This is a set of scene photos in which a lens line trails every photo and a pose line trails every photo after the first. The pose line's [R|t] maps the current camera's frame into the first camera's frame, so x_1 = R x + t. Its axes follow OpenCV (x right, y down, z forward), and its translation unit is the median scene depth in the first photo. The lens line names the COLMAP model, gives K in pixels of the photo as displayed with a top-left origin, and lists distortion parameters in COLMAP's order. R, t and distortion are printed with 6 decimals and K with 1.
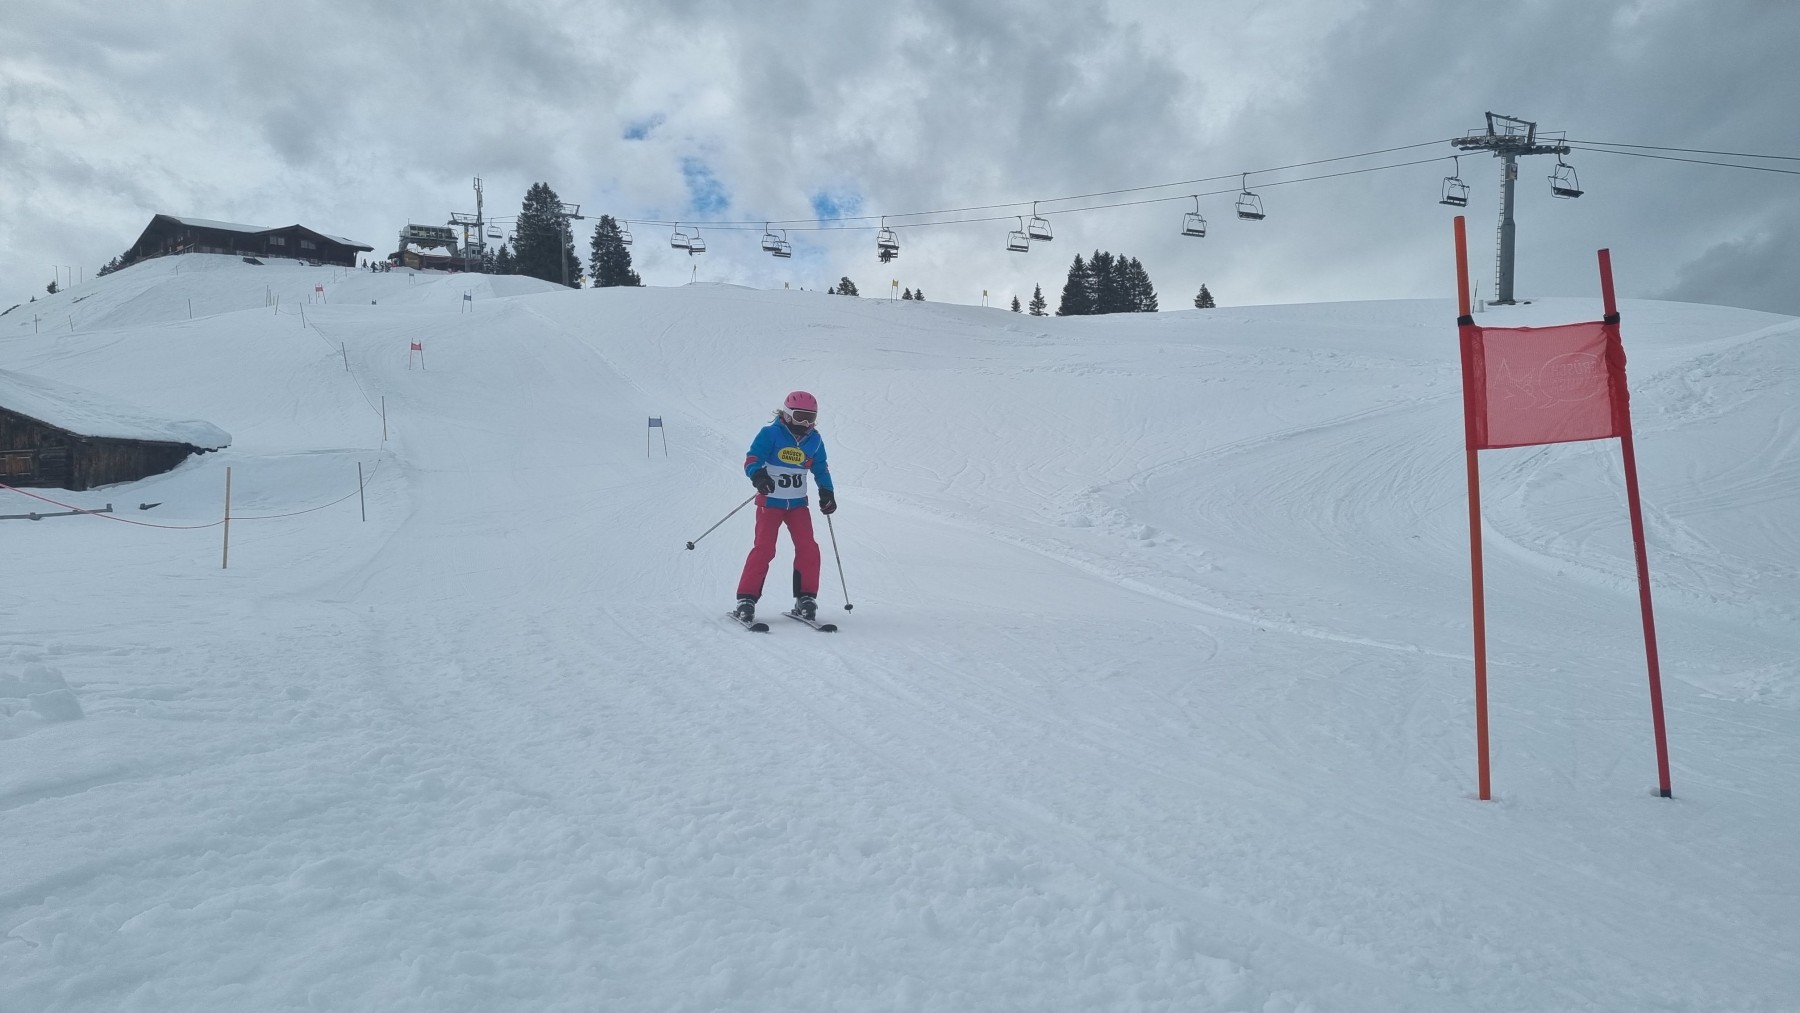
lens RADIAL K [[1362.2, 0, 930.0], [0, 1362.2, 495.4], [0, 0, 1]] dist [0.076280, -0.063012]
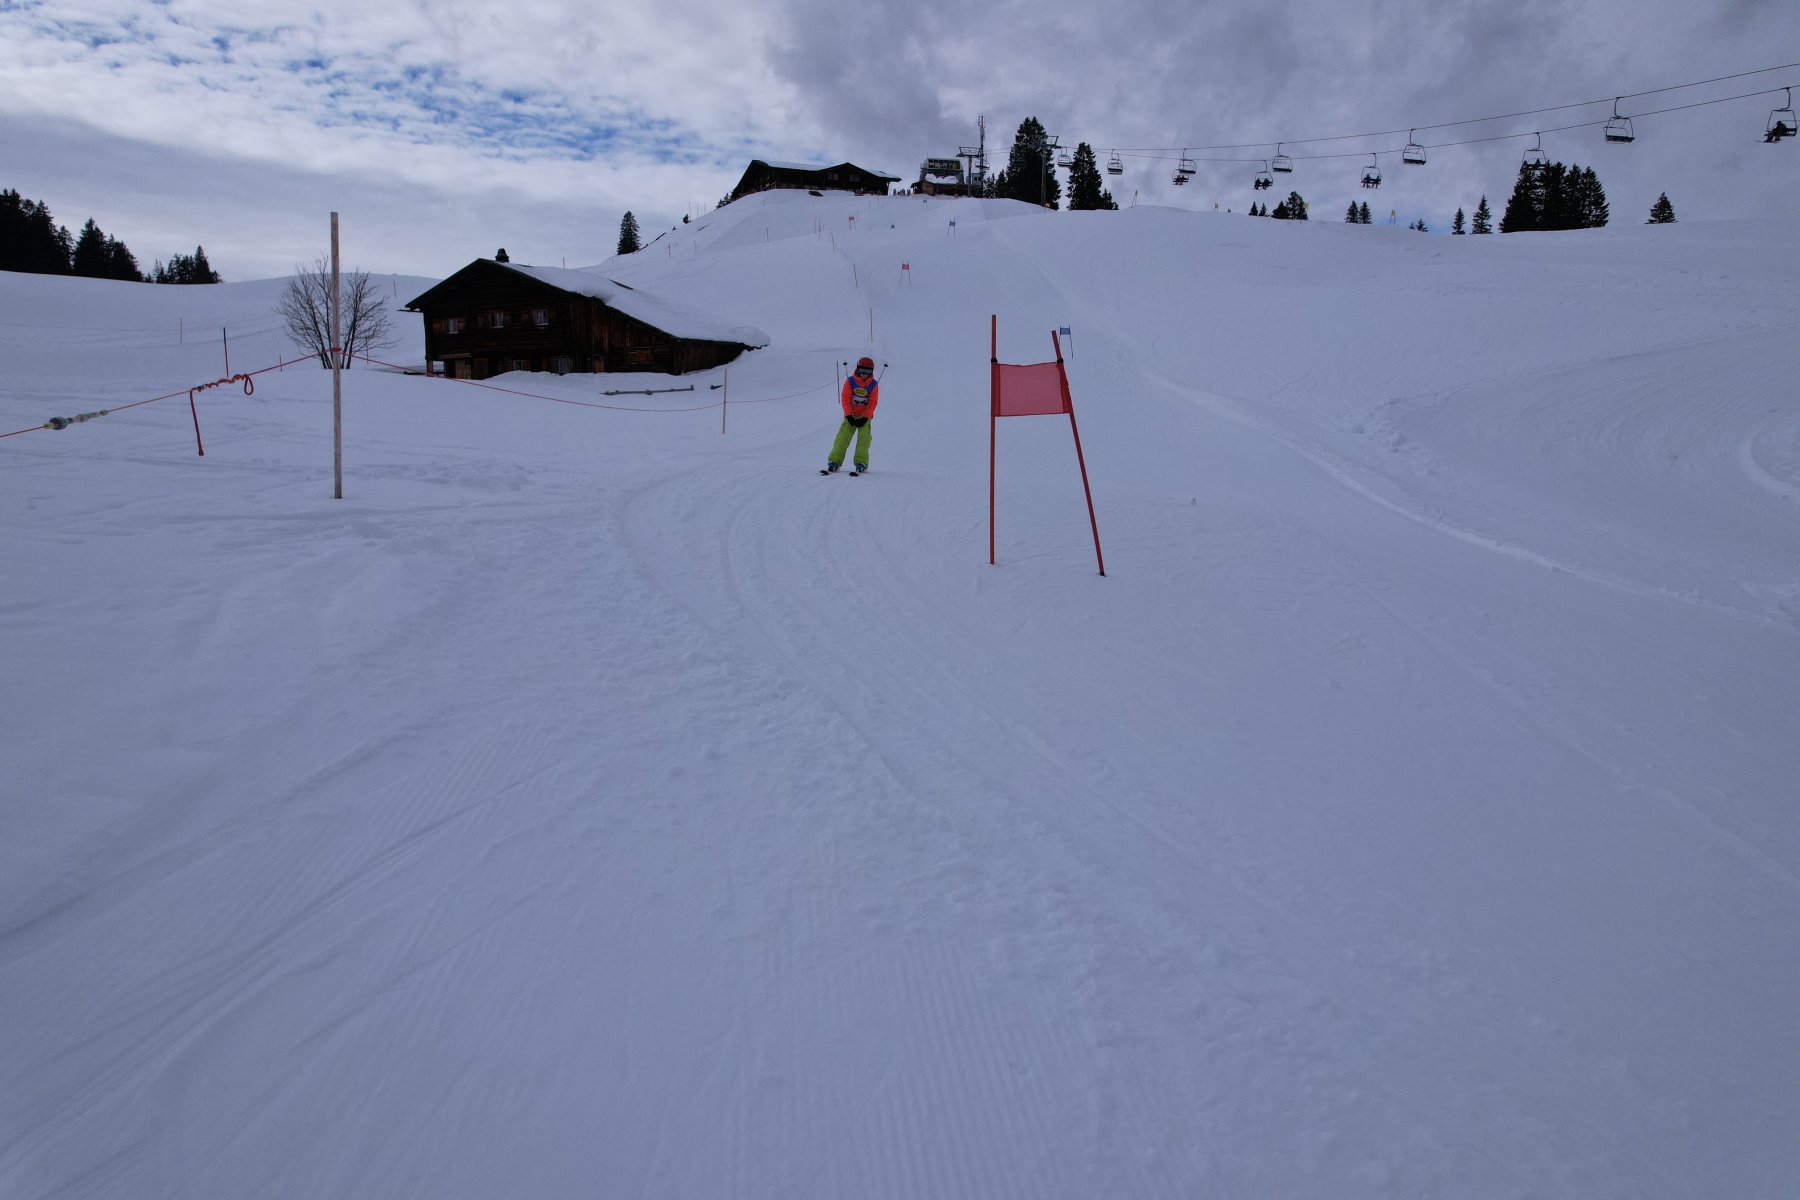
lens RADIAL K [[1165.9, 0, 899.2], [0, 1165.9, 598.7], [0, 0, 1]] dist [-0.083050, 0.073572]
pose [[0.924463, 0.099754, -0.367990, 0.037715], [-0.031268, 0.981752, 0.187580, -0.003555], [0.379987, -0.161904, 0.910712, -0.034277]]
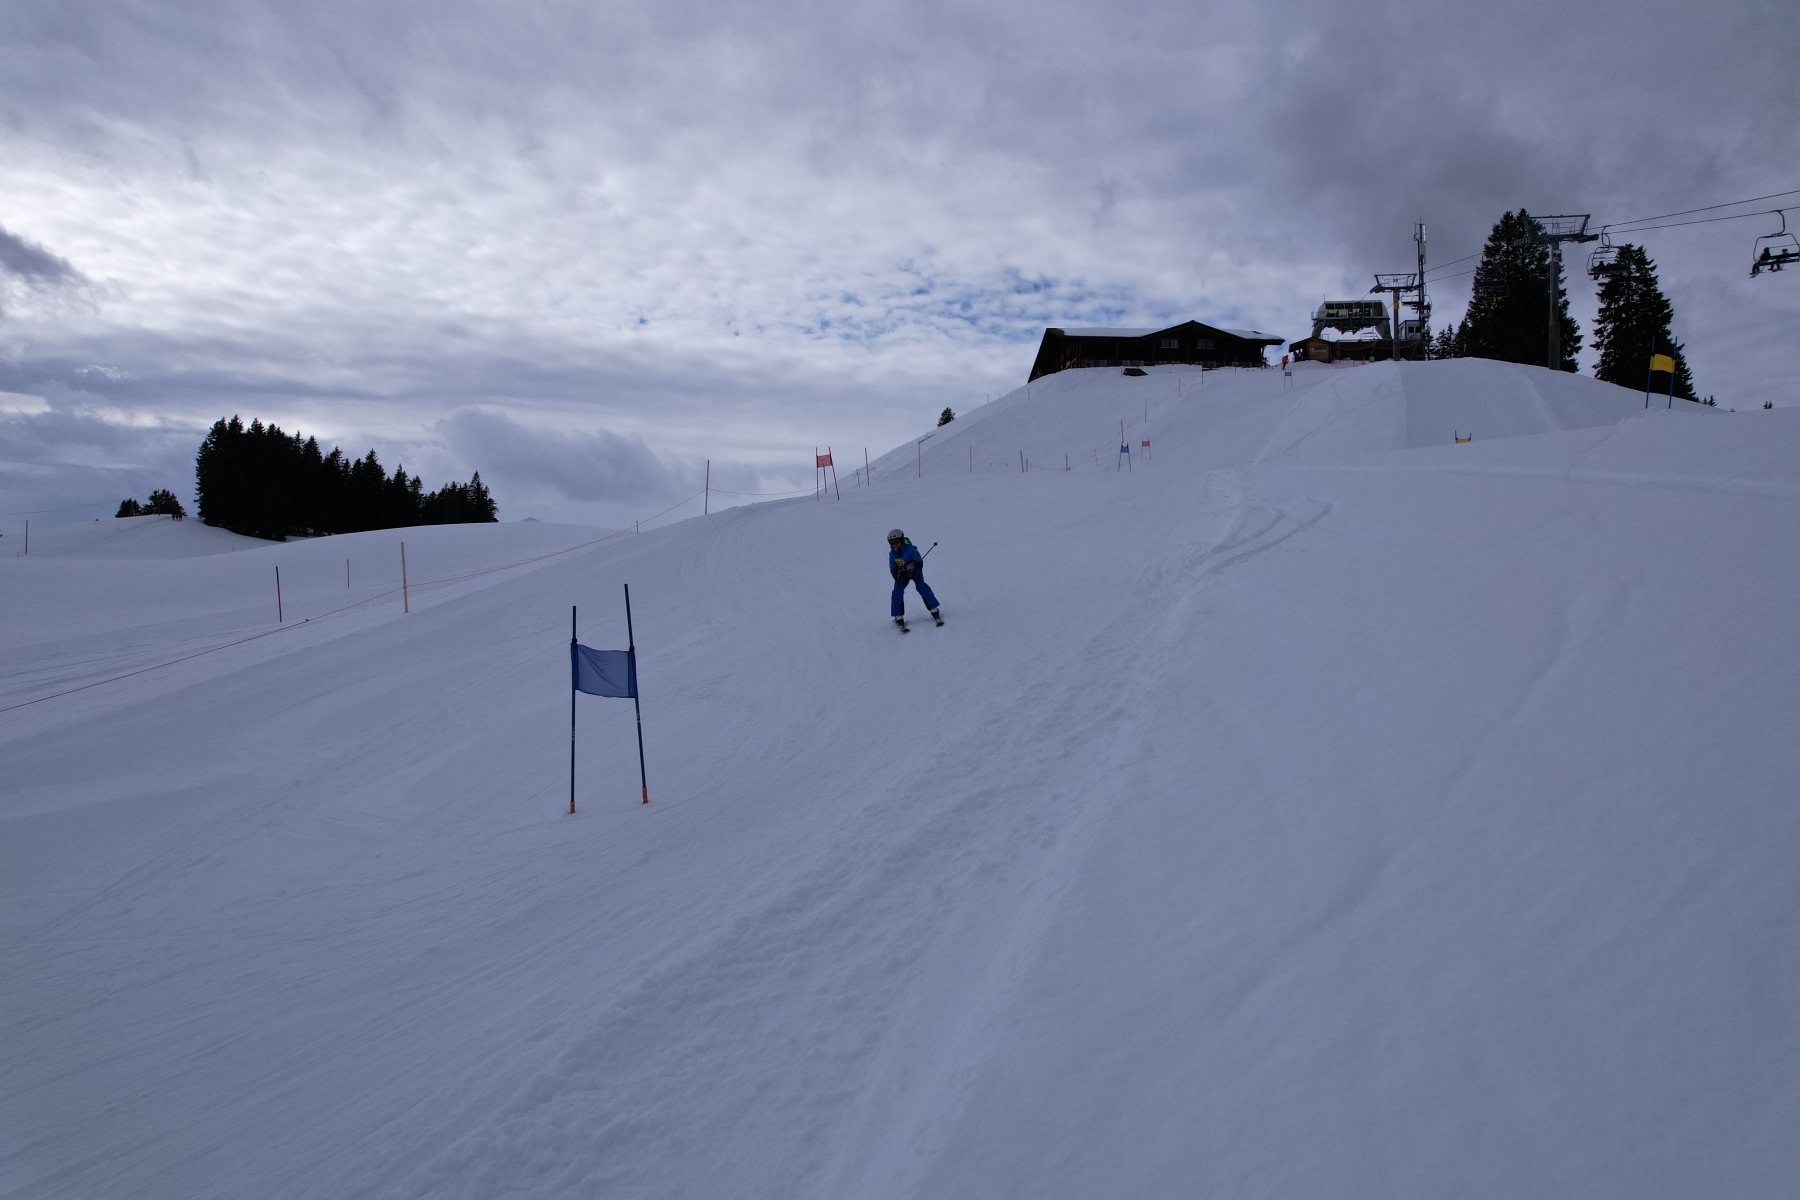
lens RADIAL K [[1158.3, 0, 898.1], [0, 1158.3, 596.0], [0, 0, 1]] dist [-0.091419, 0.075810]
pose [[0.715899, 0.043522, -0.696846, -0.220905], [-0.015167, 0.998789, 0.046798, -0.130695], [0.698039, -0.022934, 0.715693, 0.807213]]
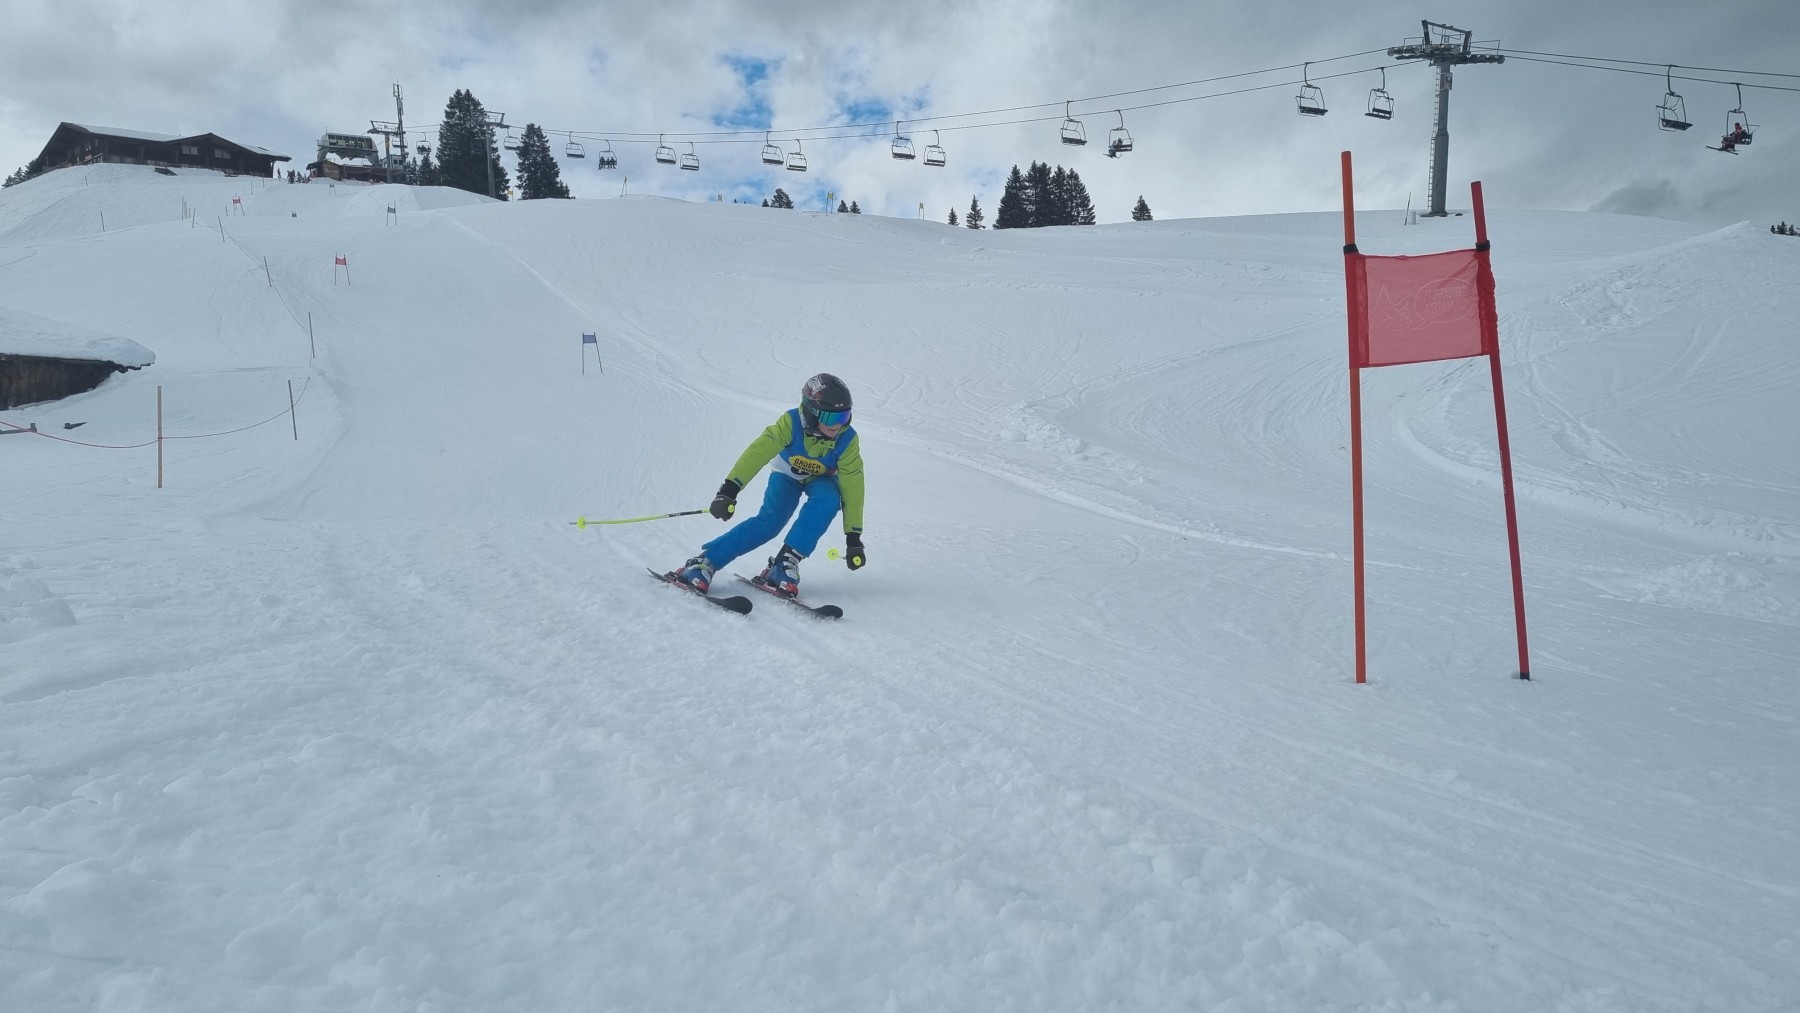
lens RADIAL K [[1362.1, 0, 914.1], [0, 1362.1, 503.2], [0, 0, 1]] dist [0.077262, -0.066378]
pose [[0.999409, -0.008702, 0.033264, 0.000187], [0.006434, 0.997685, 0.067705, -0.000077], [-0.033776, -0.067451, 0.997151, -0.003253]]
